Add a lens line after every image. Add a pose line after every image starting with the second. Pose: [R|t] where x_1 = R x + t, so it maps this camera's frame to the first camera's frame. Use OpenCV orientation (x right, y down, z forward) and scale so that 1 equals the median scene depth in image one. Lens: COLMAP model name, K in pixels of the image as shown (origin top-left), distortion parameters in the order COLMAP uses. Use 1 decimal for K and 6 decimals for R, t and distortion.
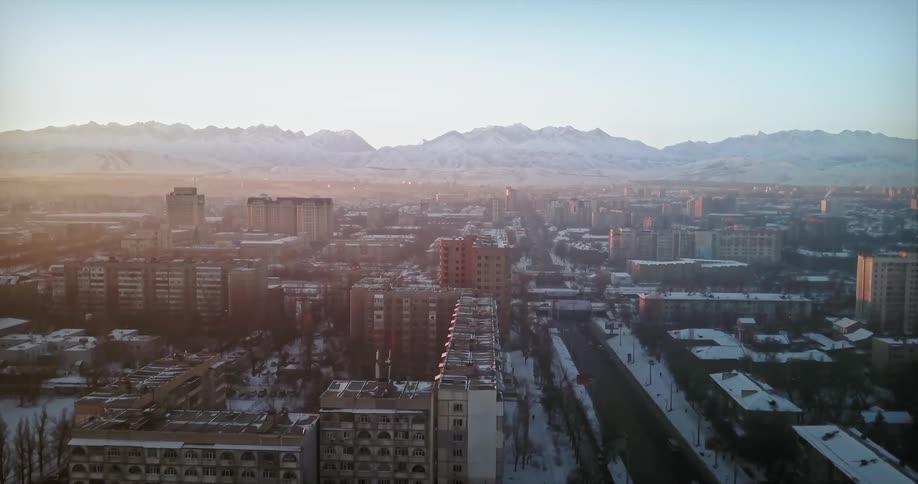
lens RADIAL K [[679.5, 0, 452.0], [0, 679.5, 239.9], [0, 0, 1]] dist [0.036592, -0.028258]
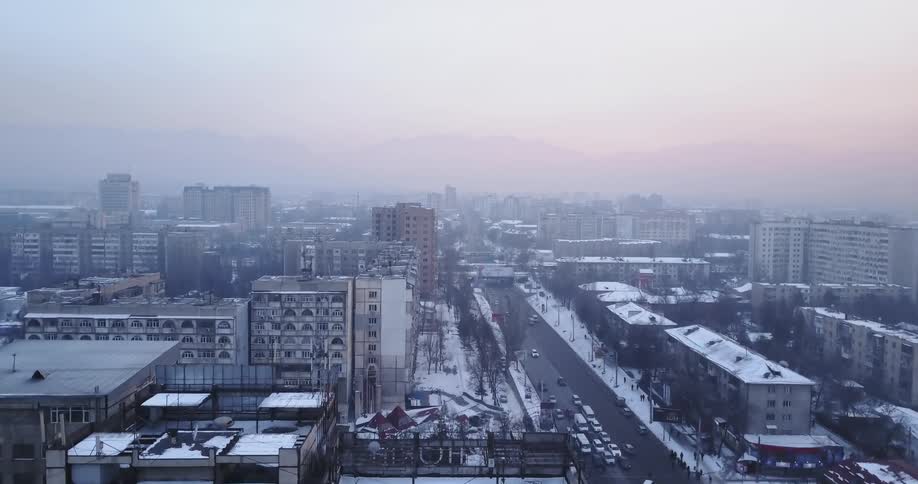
lens RADIAL K [[679.5, 0, 450.5], [0, 679.5, 242.6], [0, 0, 1]] dist [0.036592, -0.028258]
pose [[0.996604, -0.000780, 0.082338, 0.023103], [0.001309, 0.999979, -0.006371, 0.082420], [-0.082331, 0.006457, 0.996584, -0.086722]]
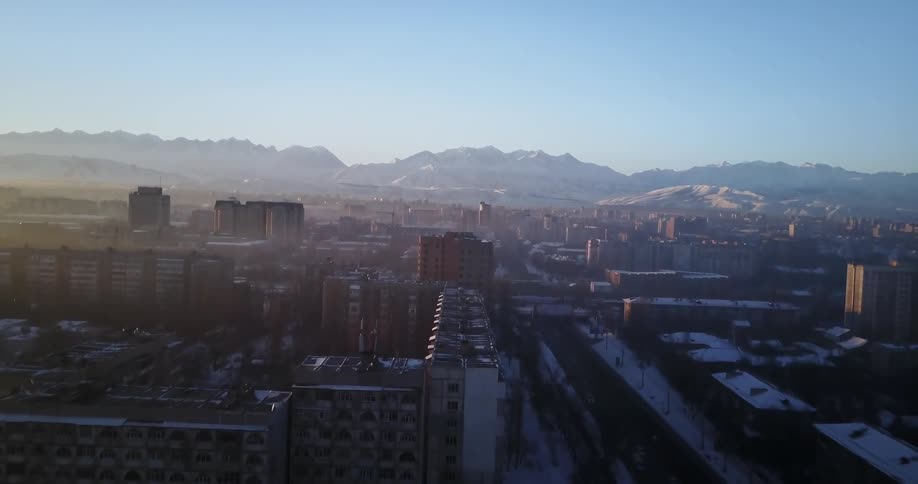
lens RADIAL K [[679.5, 0, 451.3], [0, 679.5, 239.5], [0, 0, 1]] dist [0.036592, -0.028258]
pose [[0.998721, 0.026763, 0.042886, -0.018023], [-0.025497, 0.999230, -0.029813, 0.042143], [-0.043651, 0.028681, 0.998635, 0.067048]]
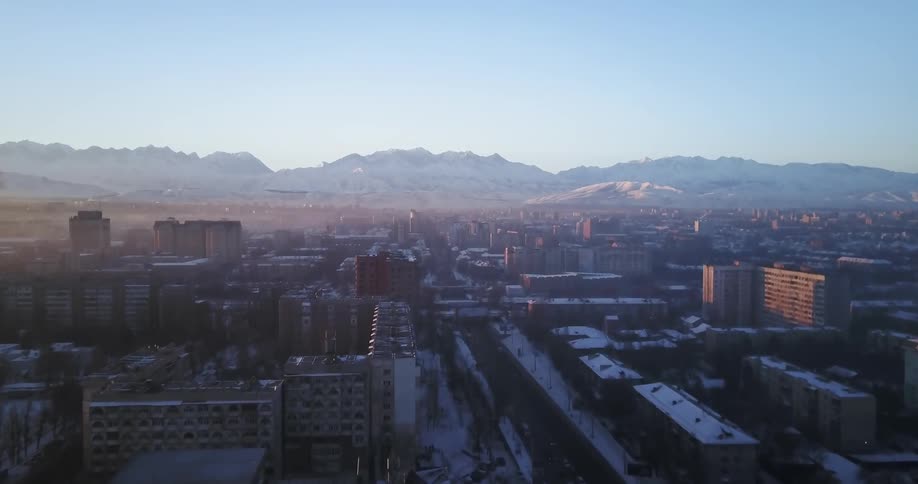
lens RADIAL K [[679.5, 0, 452.2], [0, 679.5, 240.7], [0, 0, 1]] dist [0.036592, -0.028258]
pose [[0.989684, -0.009471, 0.142953, -0.026863], [0.014121, 0.999402, -0.031549, 0.015408], [-0.142569, 0.033242, 0.989227, -0.180328]]
